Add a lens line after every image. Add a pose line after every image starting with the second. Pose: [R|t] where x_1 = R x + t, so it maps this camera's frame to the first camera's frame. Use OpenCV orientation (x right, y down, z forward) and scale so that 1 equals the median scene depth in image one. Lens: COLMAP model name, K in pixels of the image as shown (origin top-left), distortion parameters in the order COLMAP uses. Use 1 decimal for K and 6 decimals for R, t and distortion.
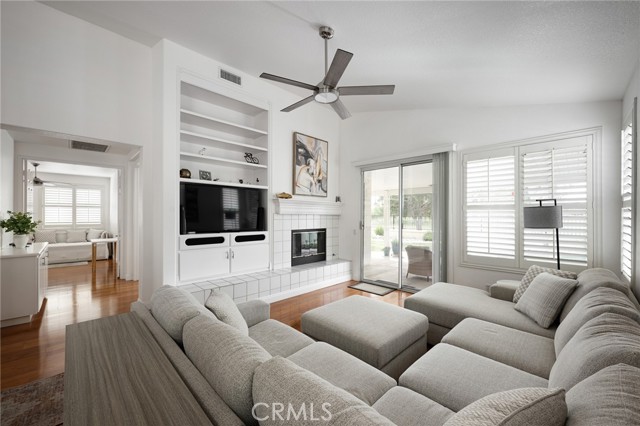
lens RADIAL K [[255.3, 0, 319.8], [0, 255.3, 213.3], [0, 0, 1]] dist [-0.004564, -0.000404]
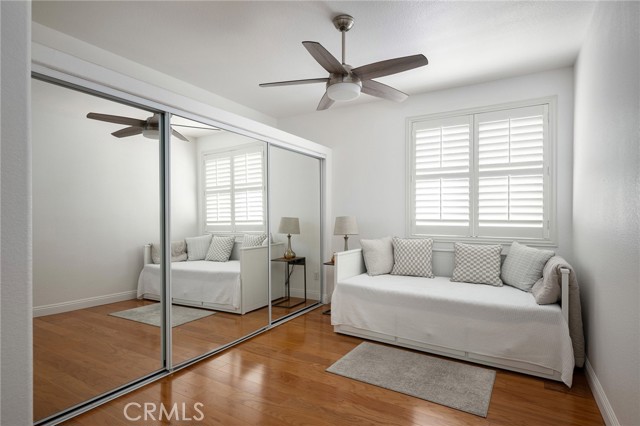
lens RADIAL K [[341.6, 0, 318.7], [0, 341.6, 213.4], [0, 0, 1]] dist [0.004508, 0.000392]
pose [[0.256647, 0.003175, -0.966500, -0.573001], [0.006781, 0.999964, 0.005086, 0.021299], [0.966482, -0.007859, 0.256616, 0.678665]]
